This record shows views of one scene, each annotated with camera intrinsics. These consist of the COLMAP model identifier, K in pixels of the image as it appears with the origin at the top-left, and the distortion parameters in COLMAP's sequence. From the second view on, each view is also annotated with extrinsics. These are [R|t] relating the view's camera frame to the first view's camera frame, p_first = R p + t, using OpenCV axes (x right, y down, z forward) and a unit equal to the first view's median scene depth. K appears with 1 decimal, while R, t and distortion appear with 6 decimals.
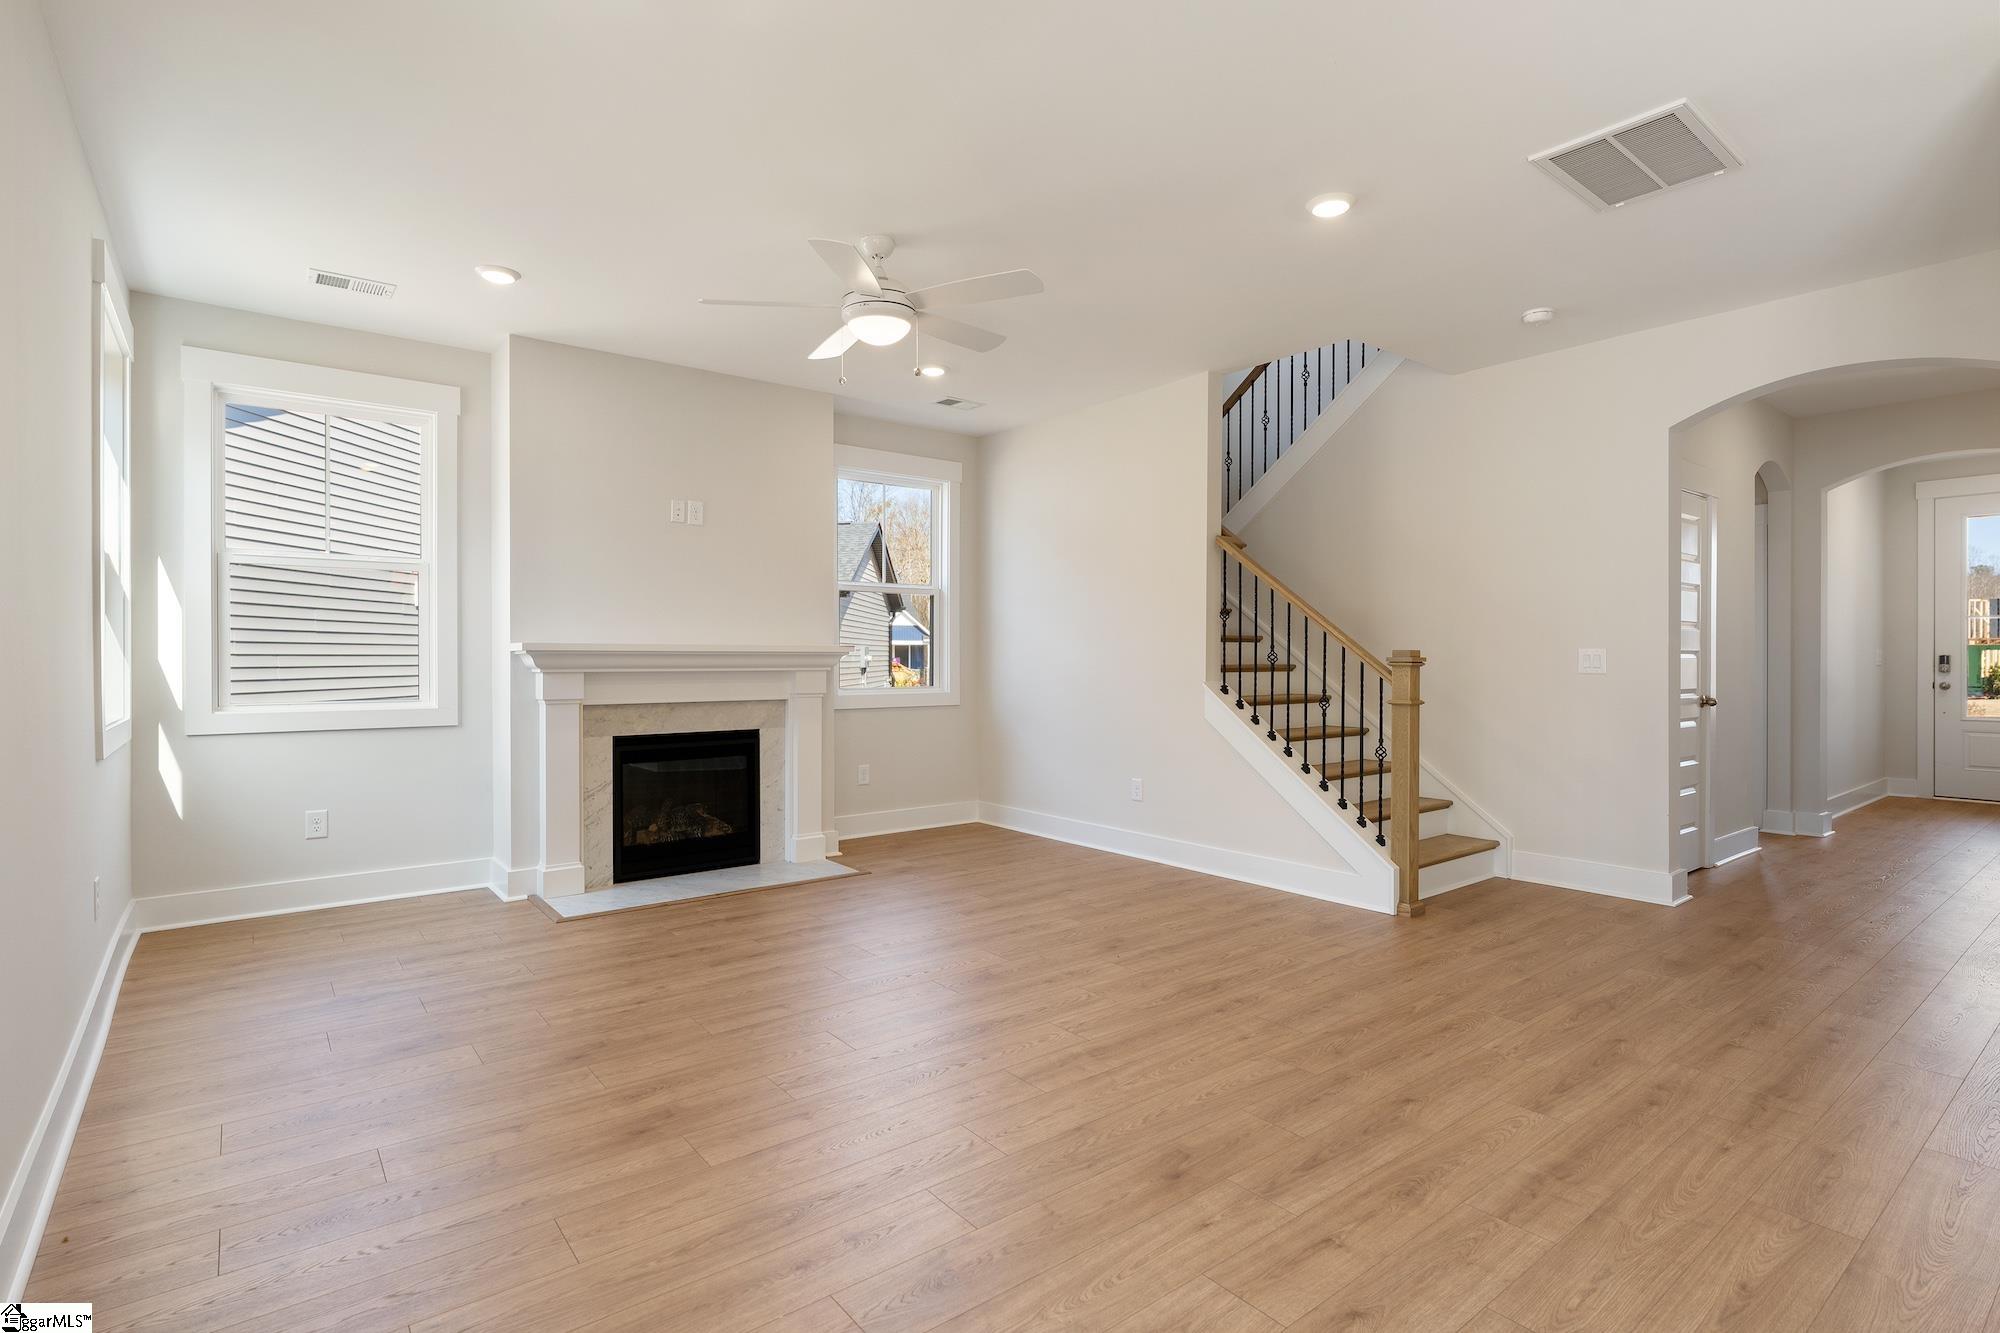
lens RADIAL K [[977.1, 0, 991.5], [0, 977.1, 663.4], [0, 0, 1]] dist [0.000133, 0.000489]
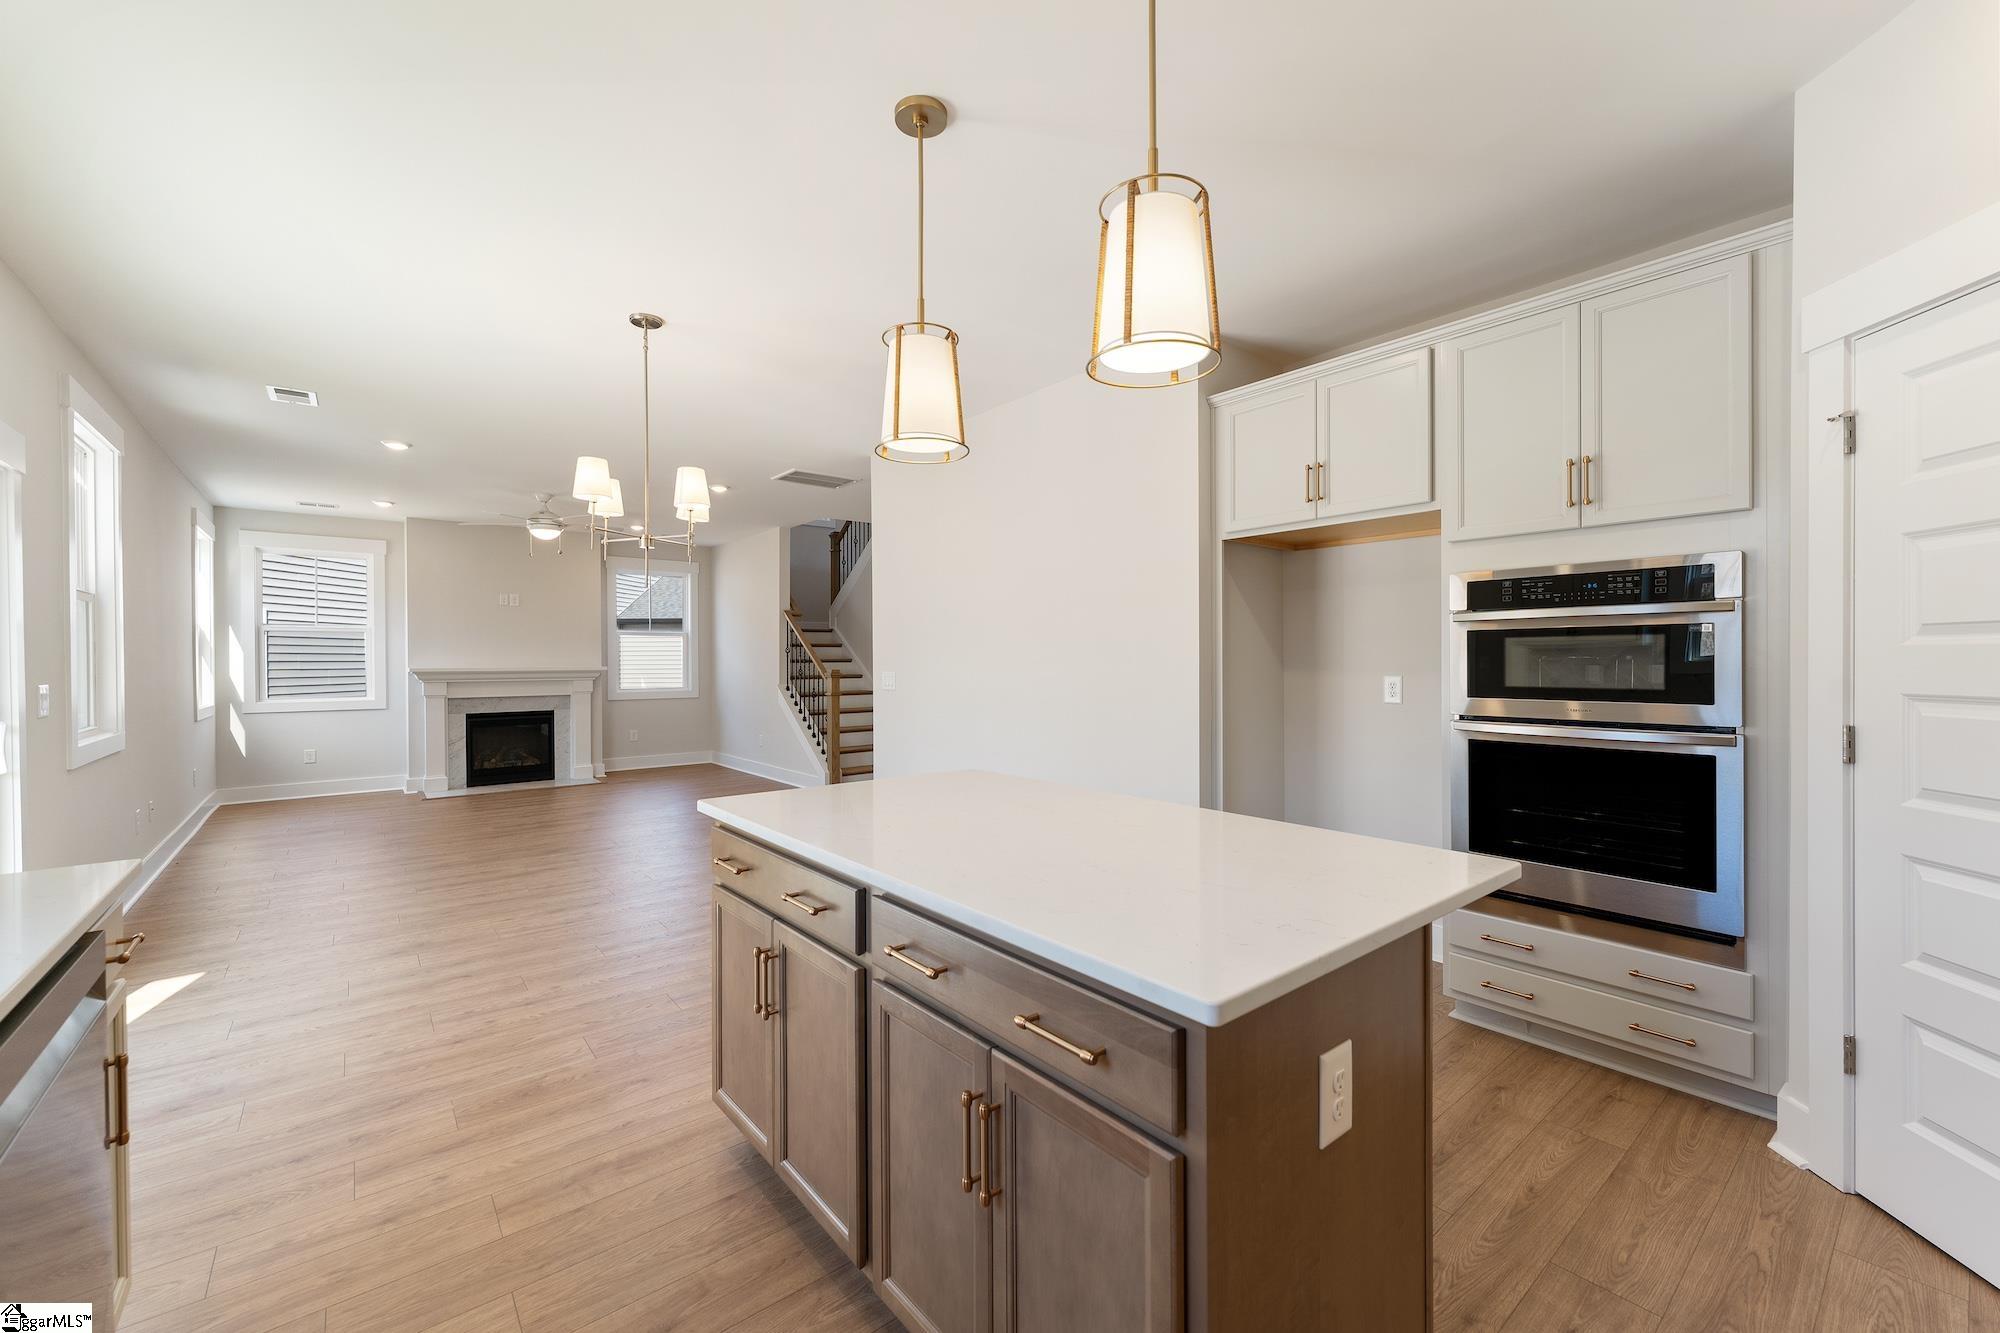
lens RADIAL K [[809.2, 0, 999.6], [0, 809.2, 665.7], [0, 0, 1]] dist [0.002592, -0.000446]
pose [[0.999813, -0.005227, 0.018601, 0.687707], [0.005180, 0.999983, 0.002616, -0.022971], [-0.018615, -0.002519, 0.999824, -0.691882]]
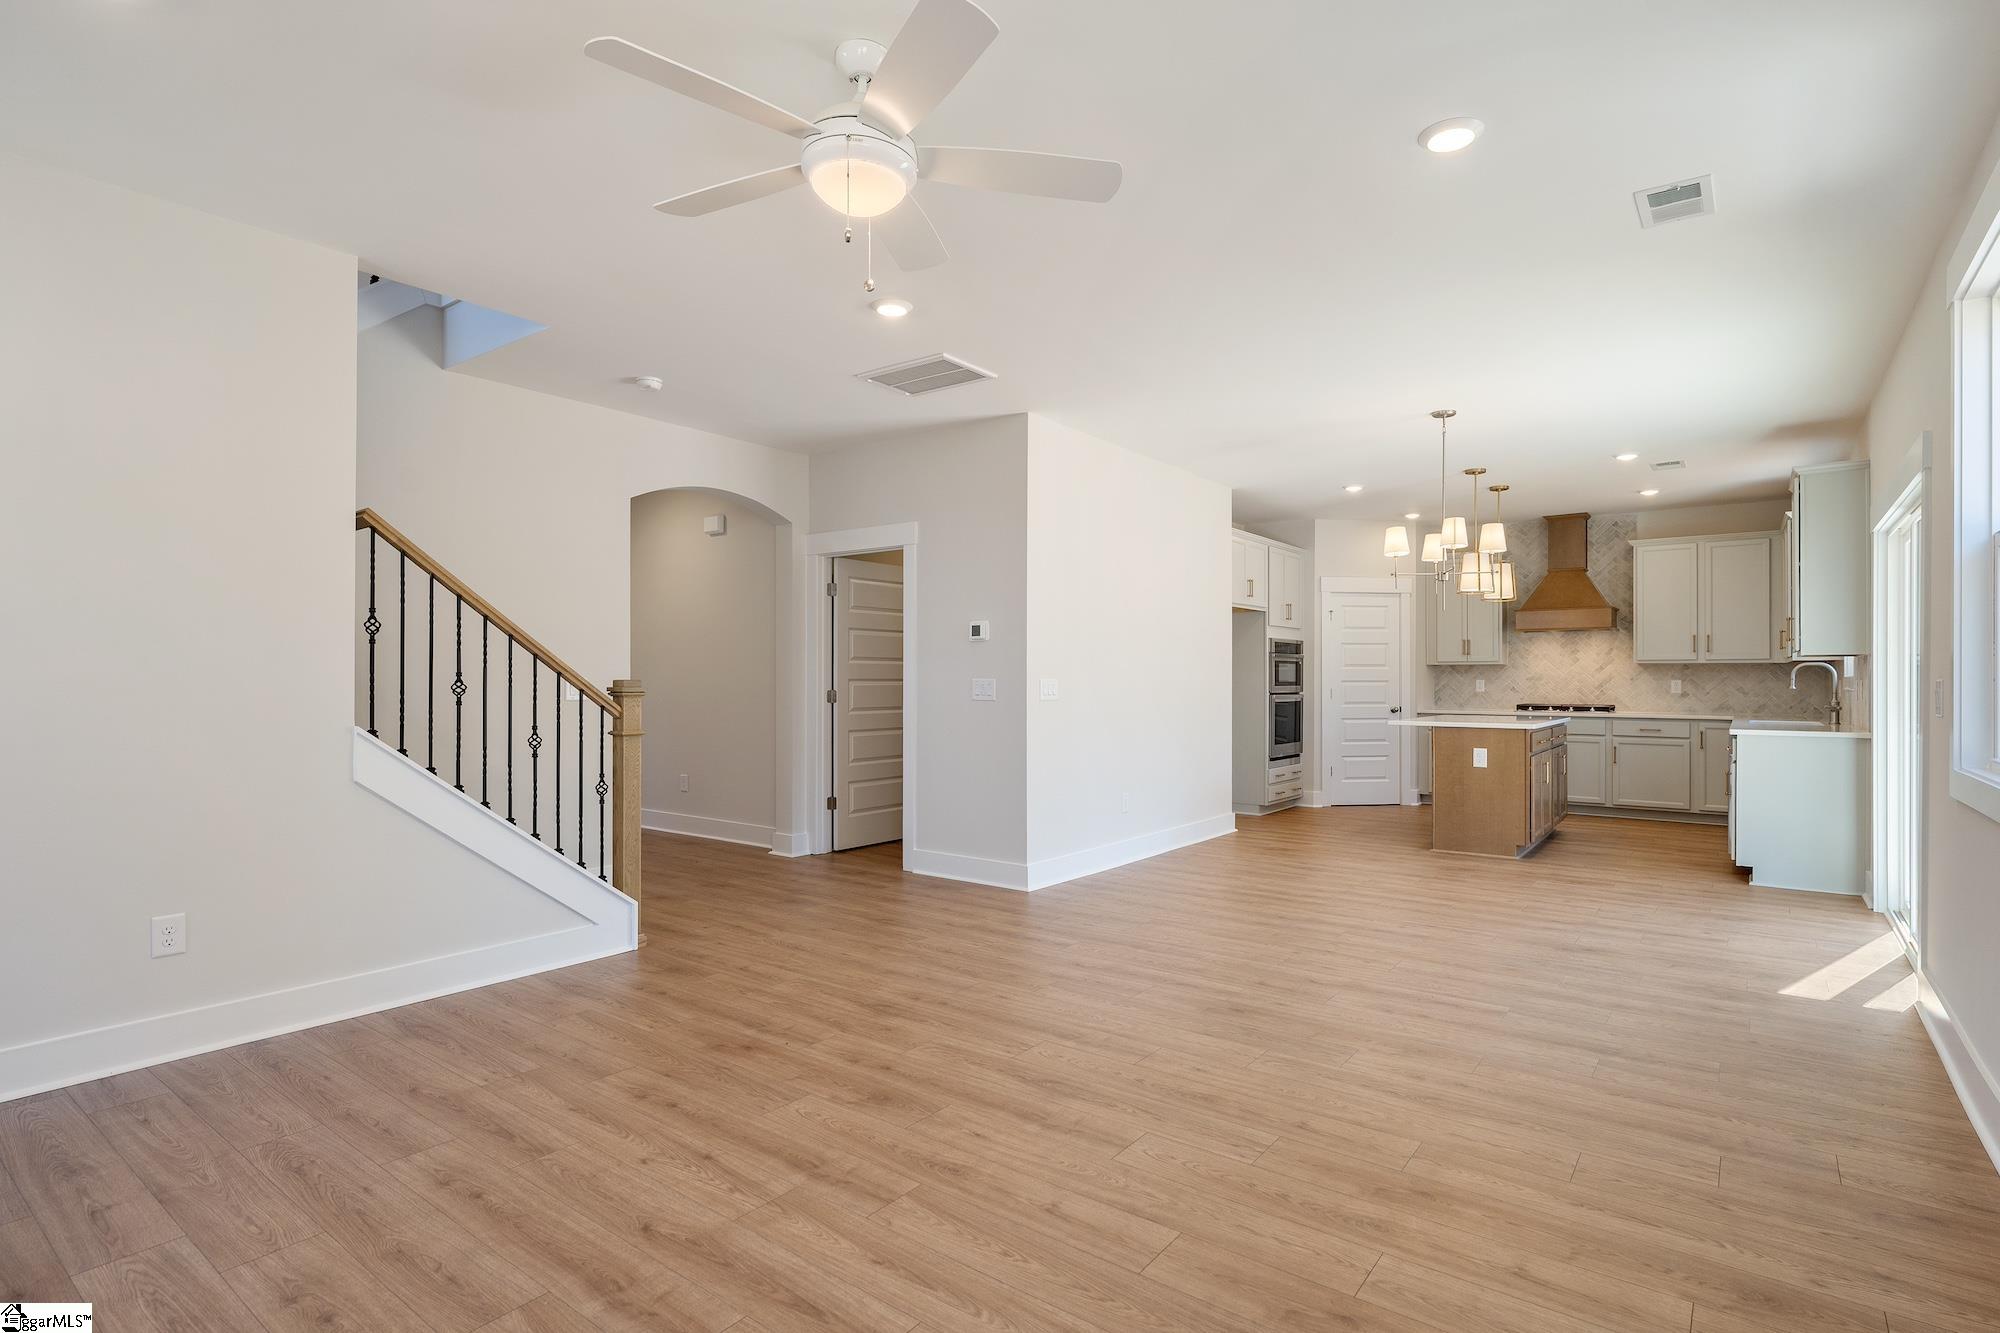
lens RADIAL K [[977.1, 0, 1018.2], [0, 977.1, 684.2], [0, 0, 1]] dist [0.000133, 0.000489]
pose [[-0.266566, -0.004541, 0.963806, -0.576240], [0.003738, 0.999977, 0.005745, -0.011912], [-0.963809, 0.005134, -0.266543, 0.804632]]
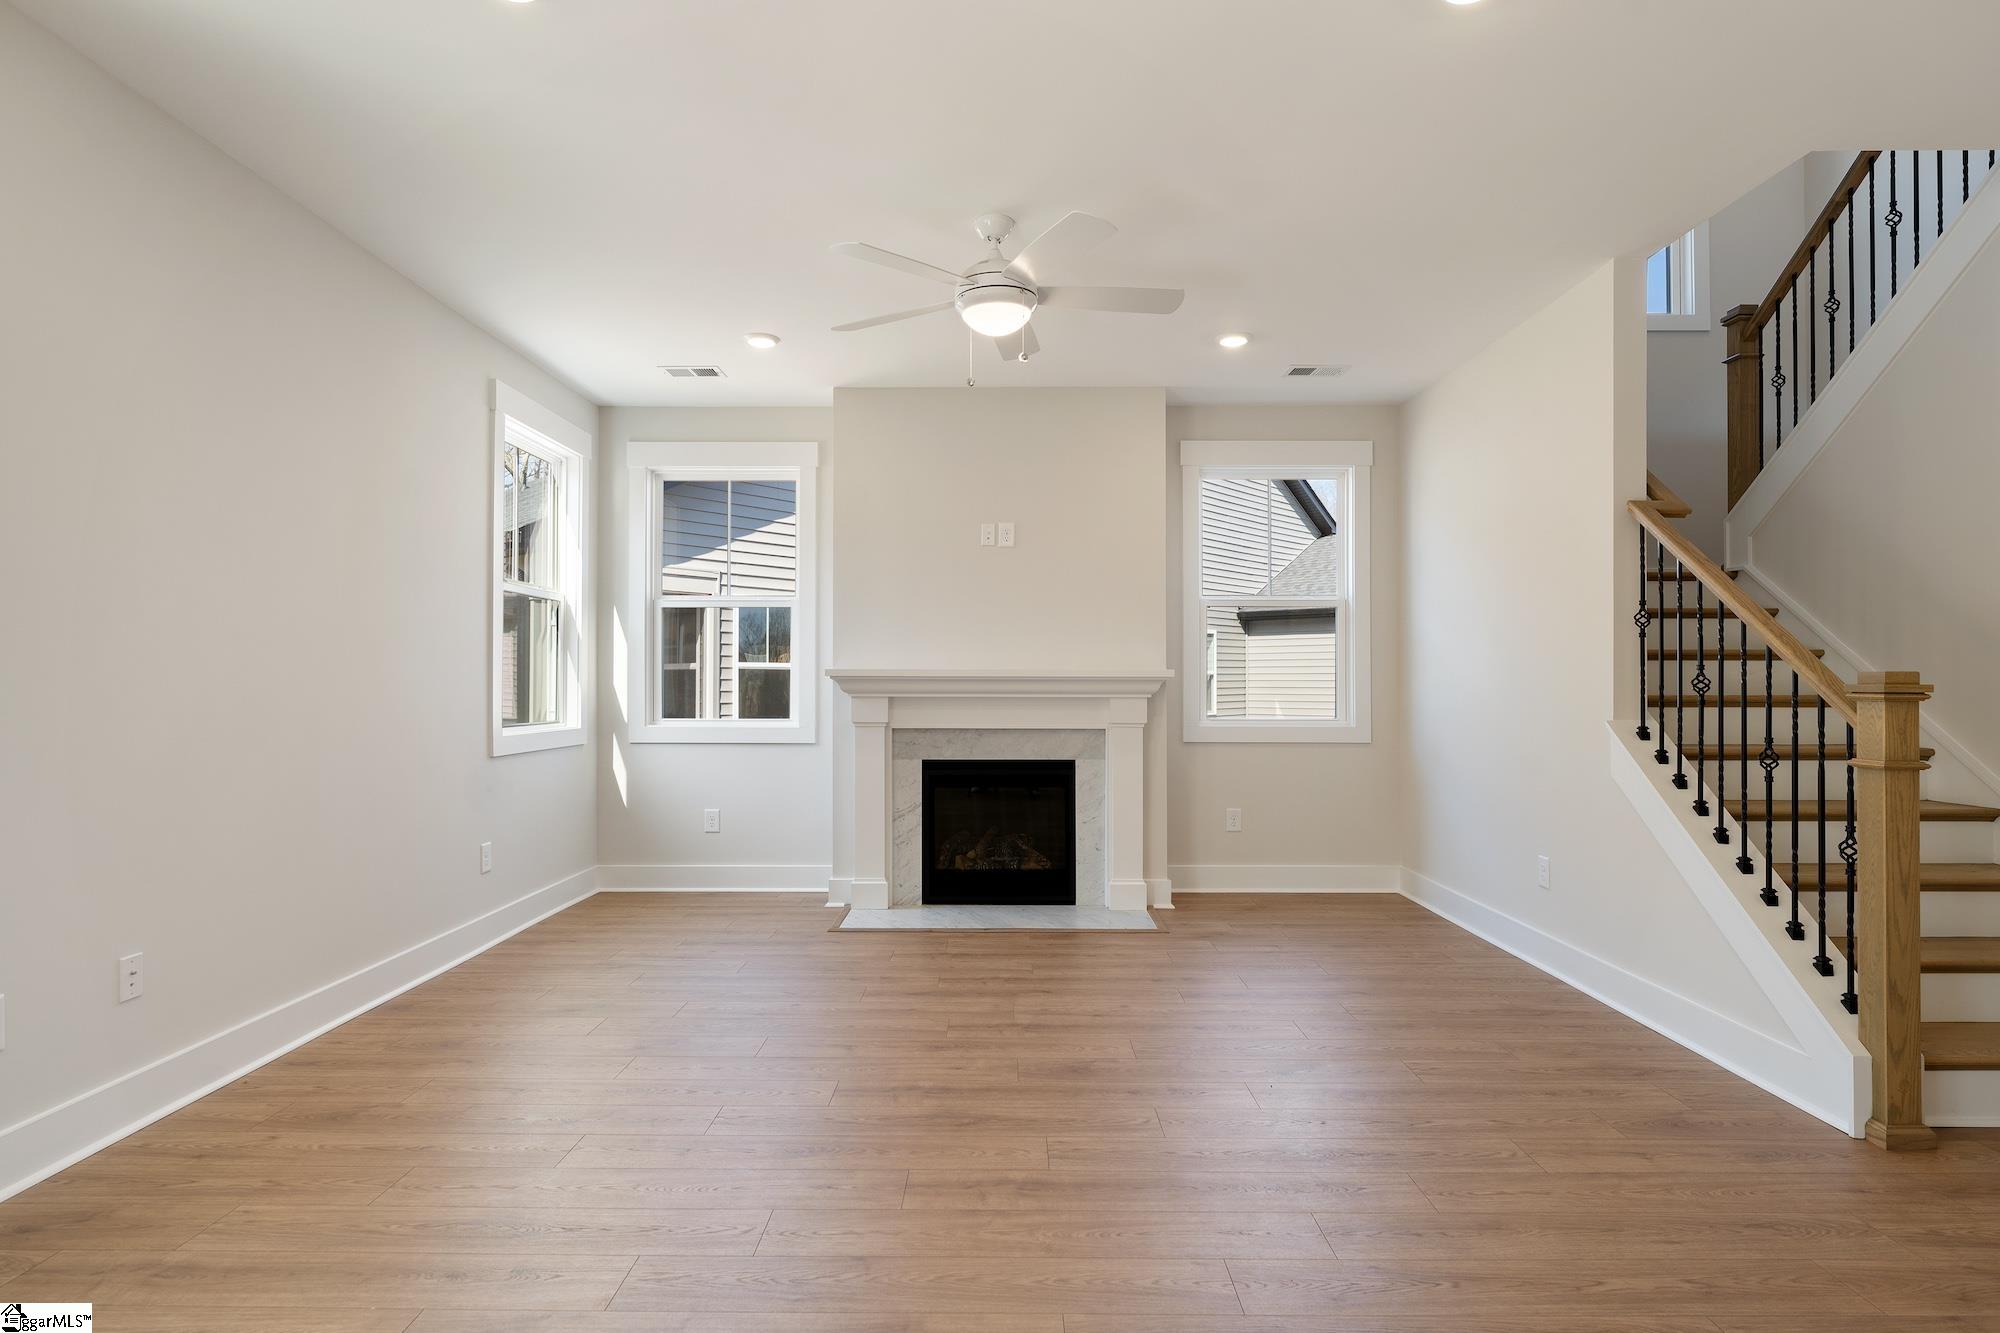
lens RADIAL K [[1050.0, 0, 988.7], [0, 1050.0, 671.3], [0, 0, 1]] dist [-0.003119, 0.001700]
pose [[0.782148, -0.004851, -0.623073, 0.360549], [-0.005315, 0.999881, -0.014457, -0.002770], [0.623069, 0.014619, 0.782030, 0.183606]]
